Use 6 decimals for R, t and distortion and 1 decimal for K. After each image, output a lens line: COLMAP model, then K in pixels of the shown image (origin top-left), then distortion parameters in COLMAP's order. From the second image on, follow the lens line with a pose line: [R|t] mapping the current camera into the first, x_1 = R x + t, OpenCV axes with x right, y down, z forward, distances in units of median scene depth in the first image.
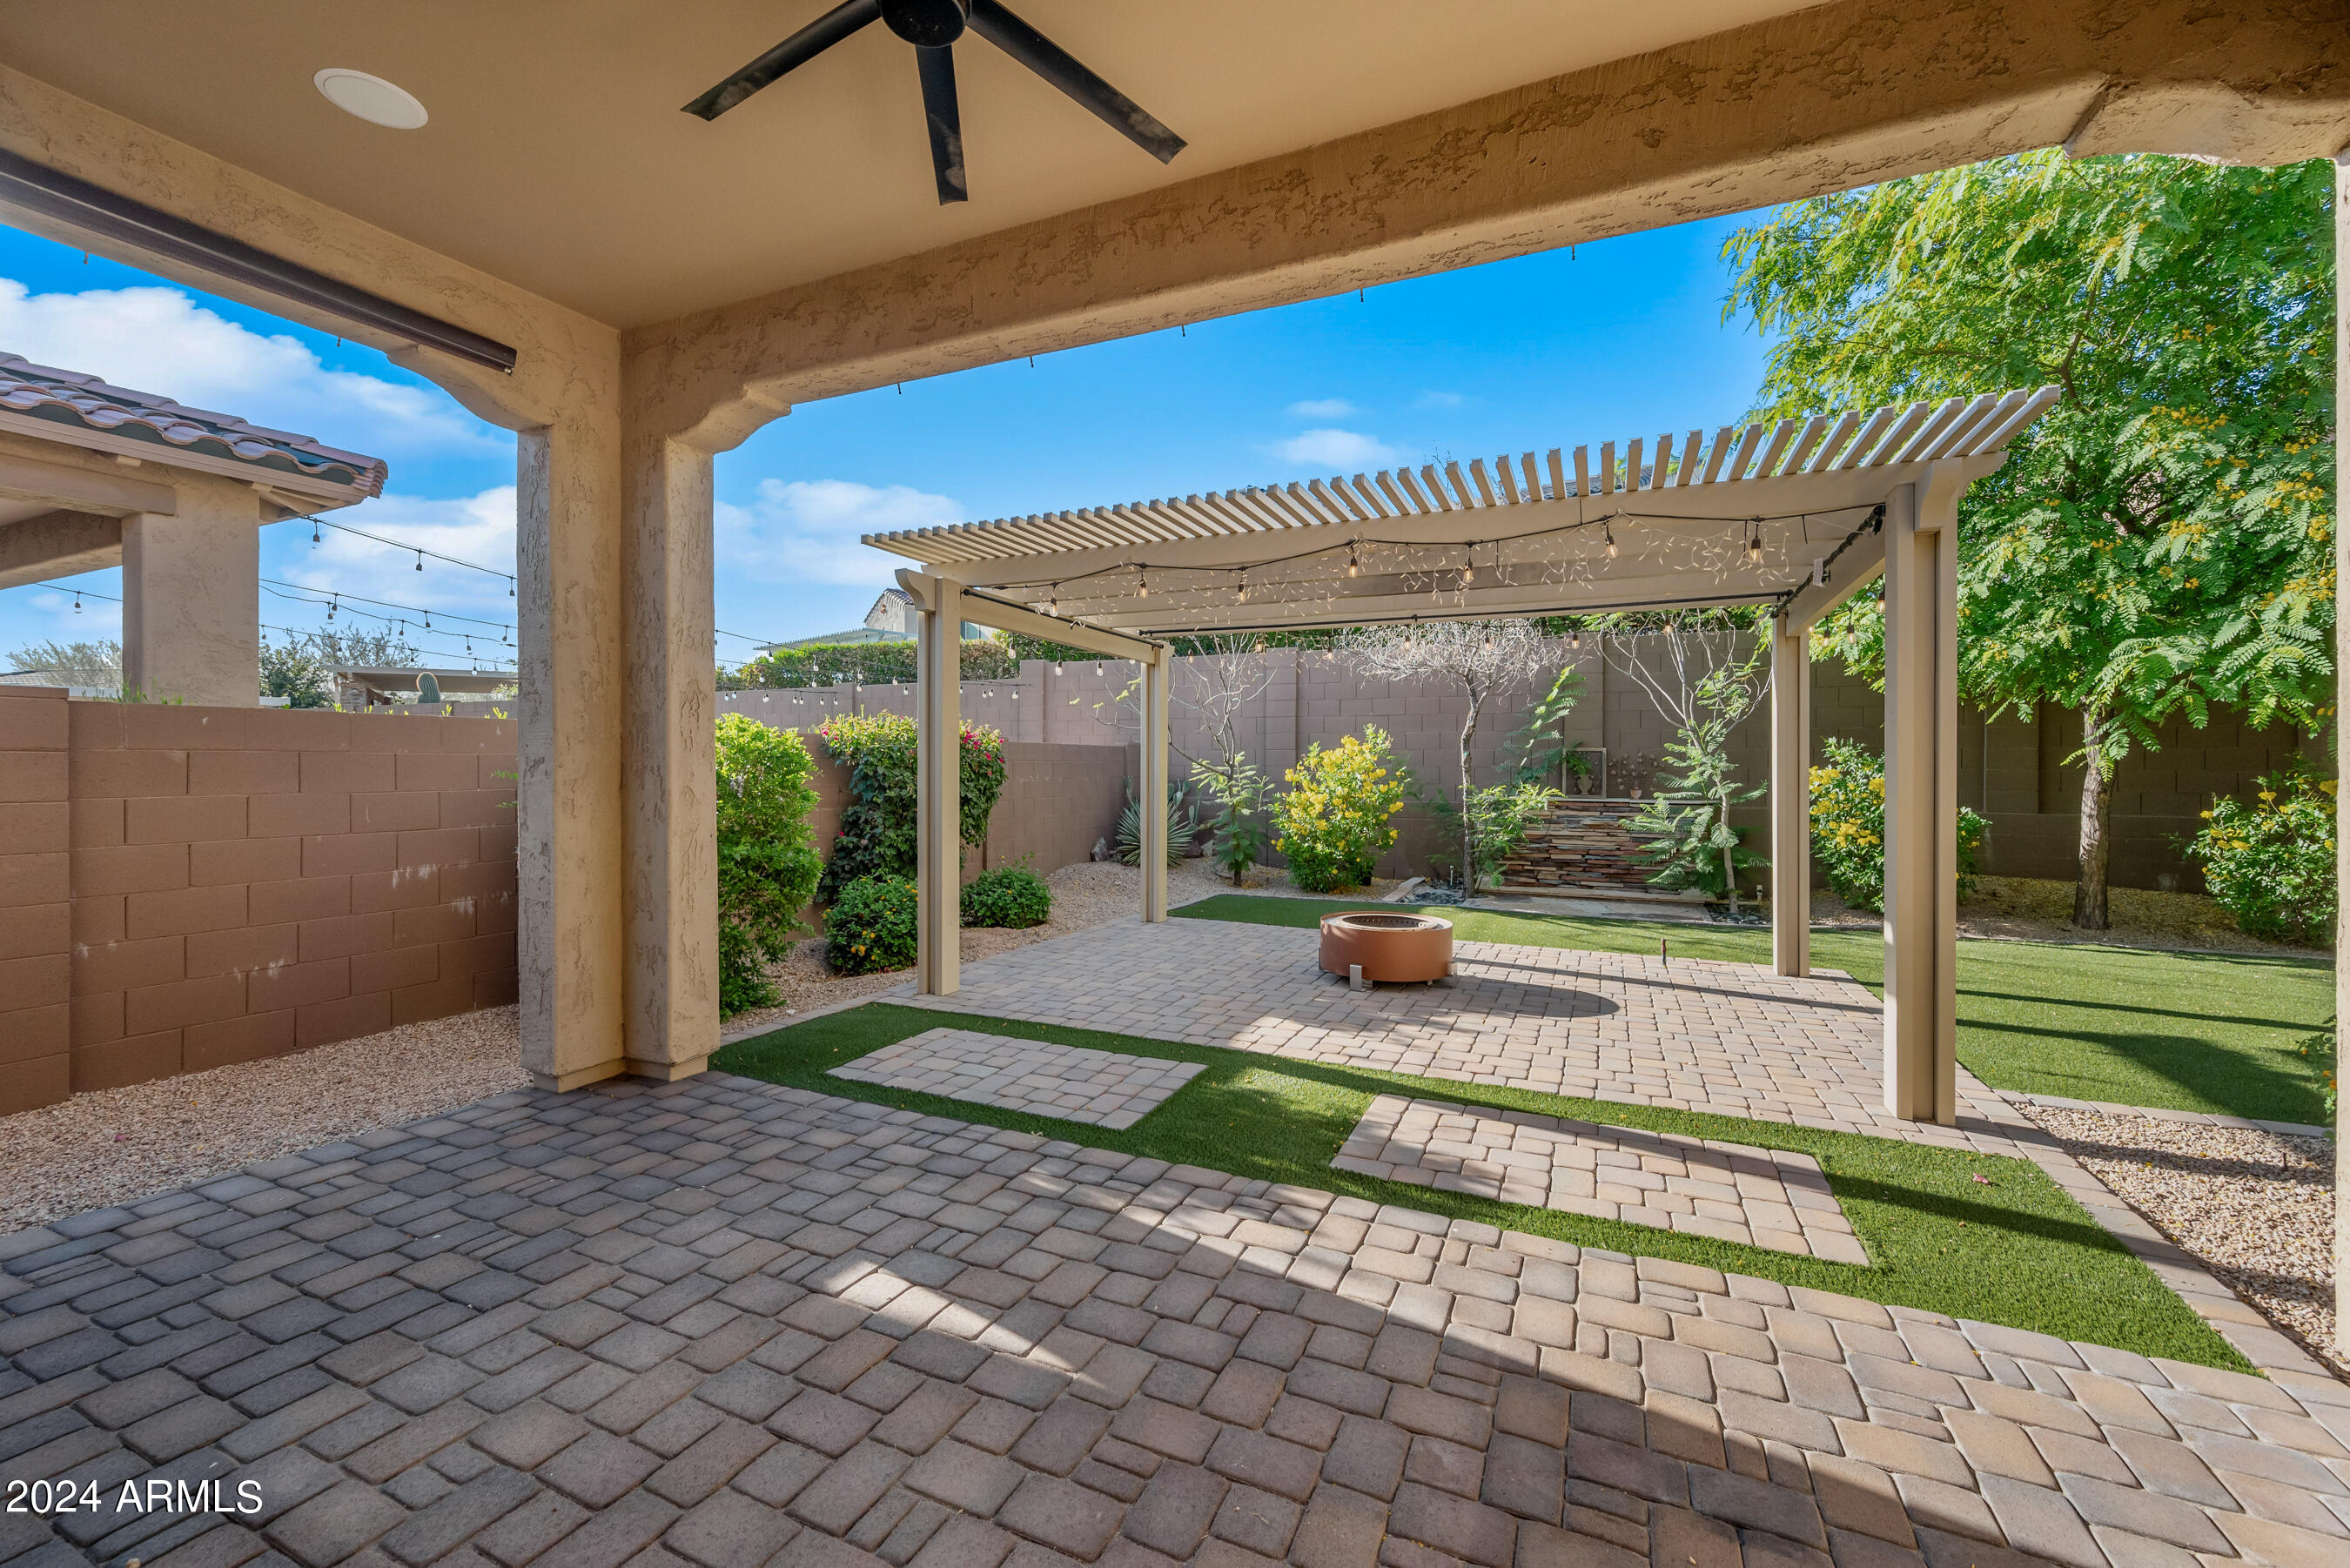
lens RADIAL K [[937.0, 0, 1175.6], [0, 937.0, 773.6], [0, 0, 1]] dist [0.000048, 0.001733]
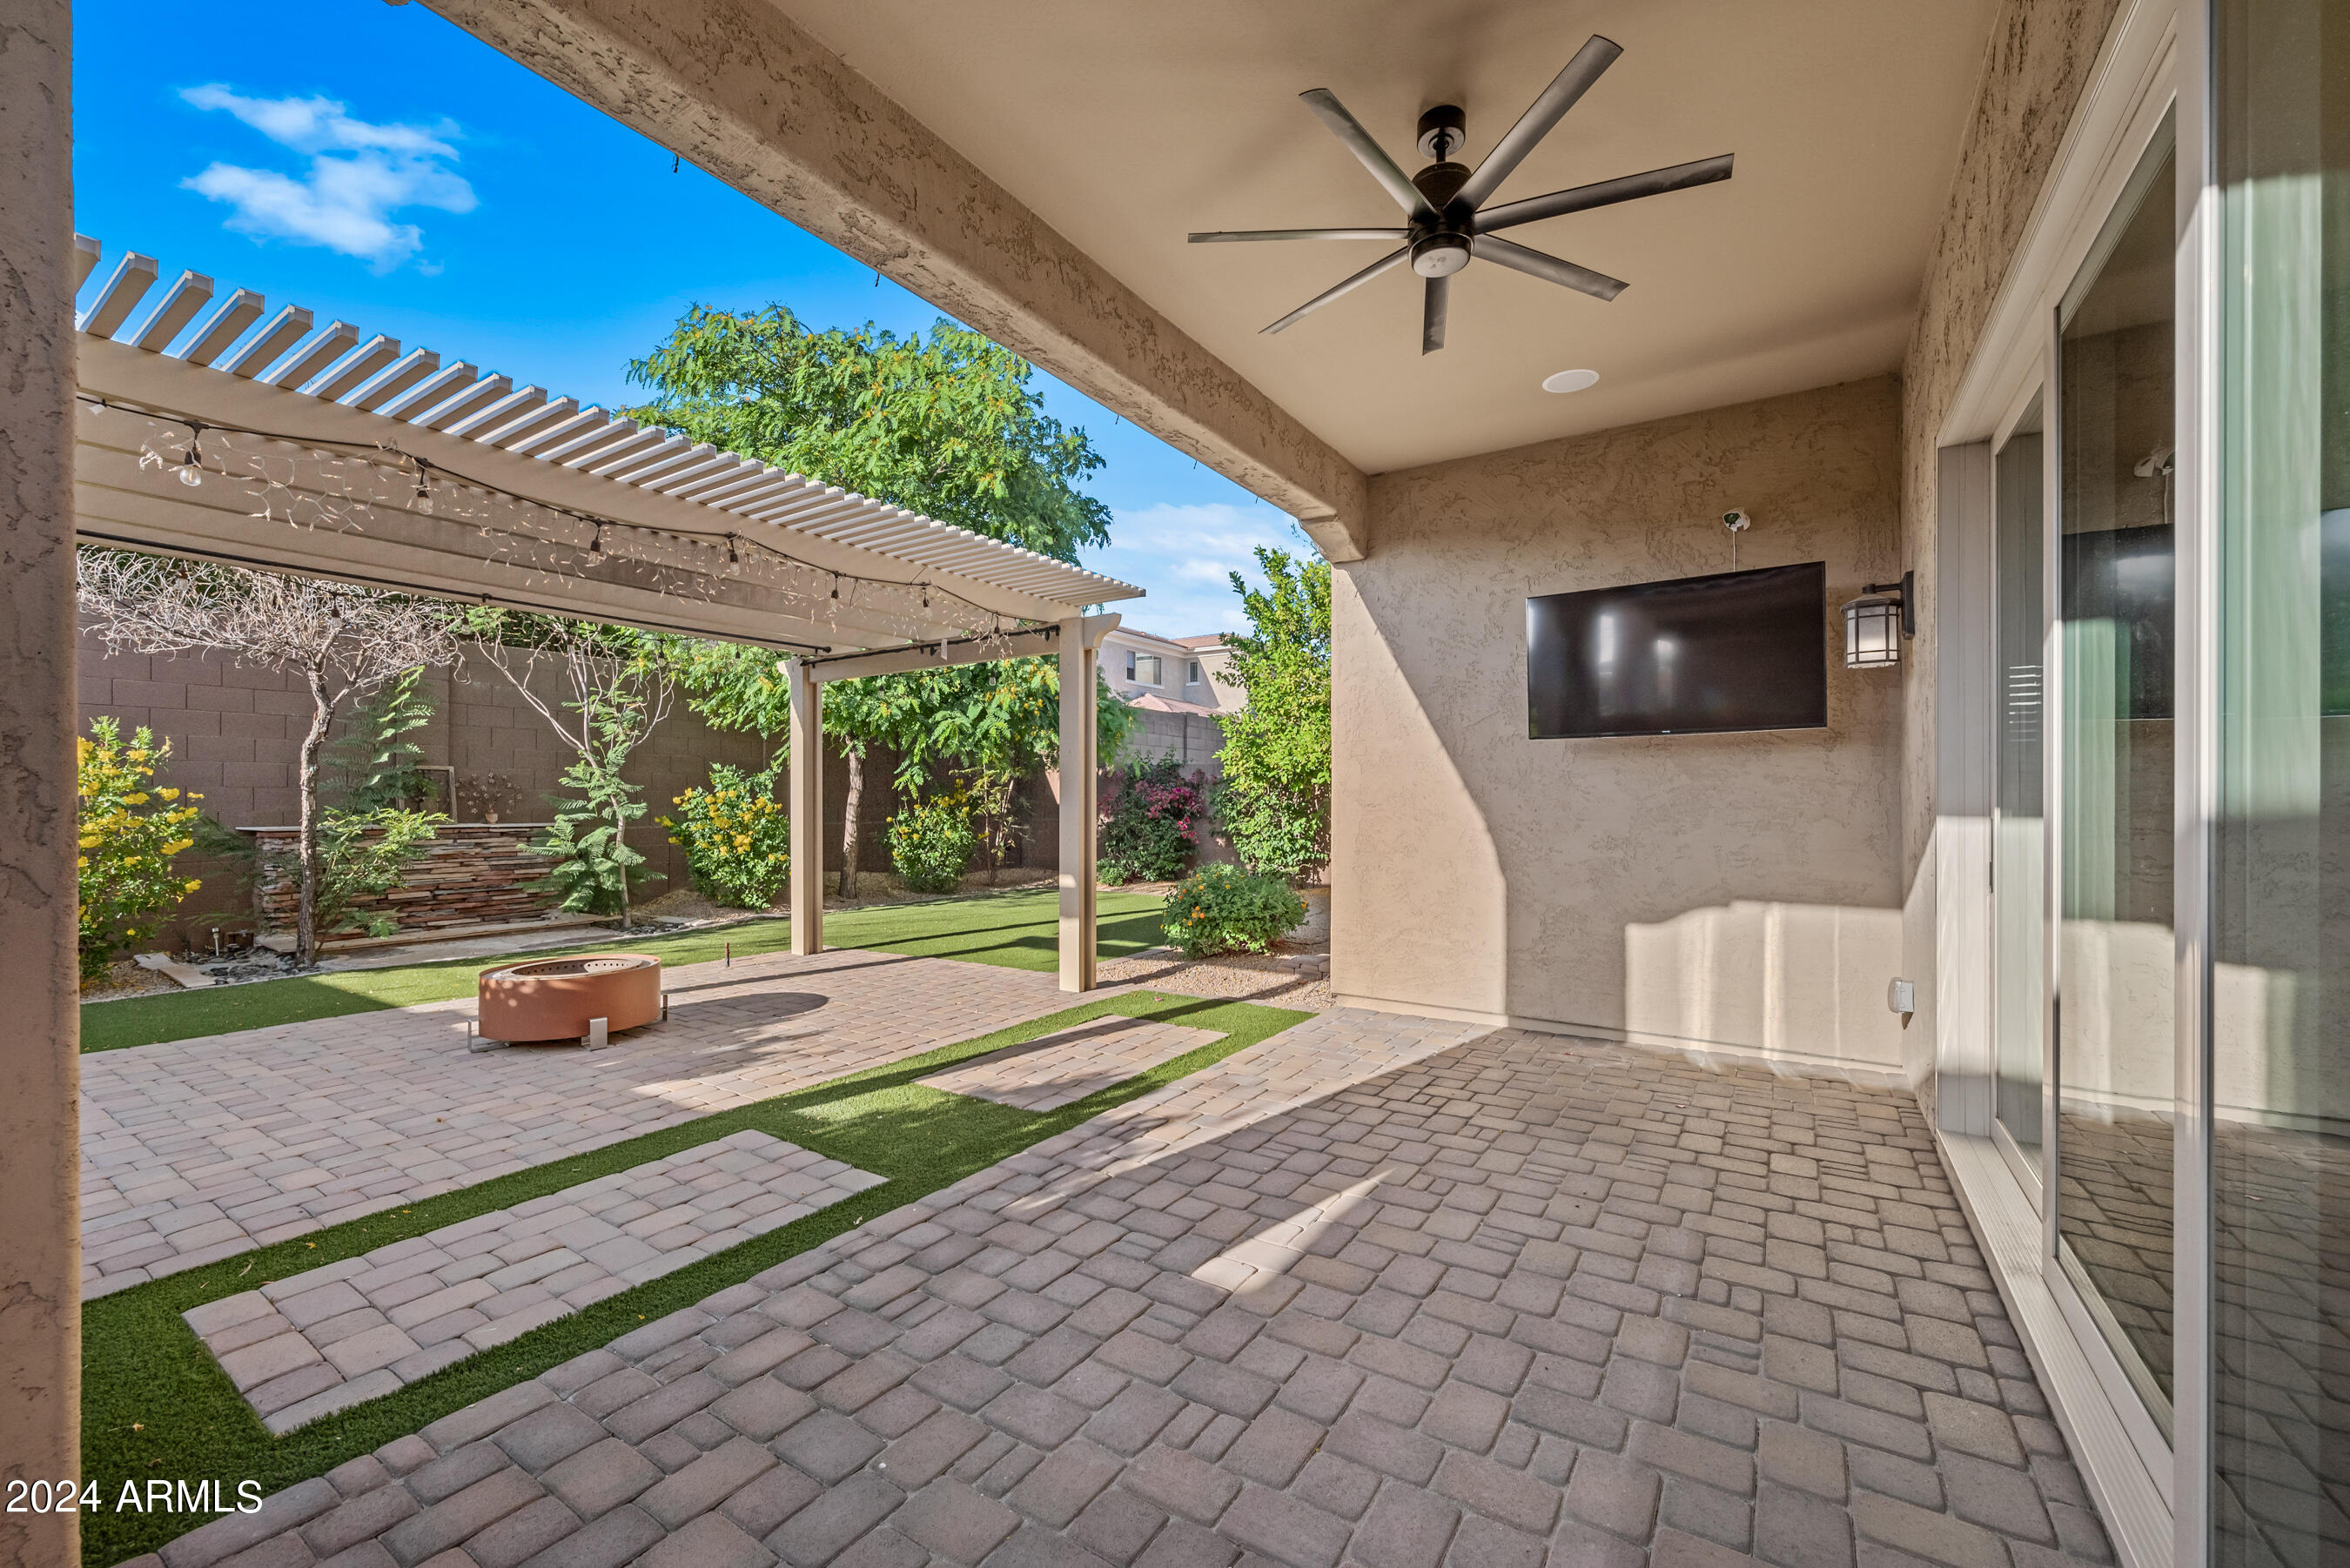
lens RADIAL K [[937.0, 0, 1172.9], [0, 937.0, 798.2], [0, 0, 1]] dist [0.000048, 0.001733]
pose [[0.149907, -0.001400, 0.988699, -0.860296], [0.006496, 0.999979, 0.000431, 0.017867], [-0.988679, 0.006358, 0.149913, 0.572952]]
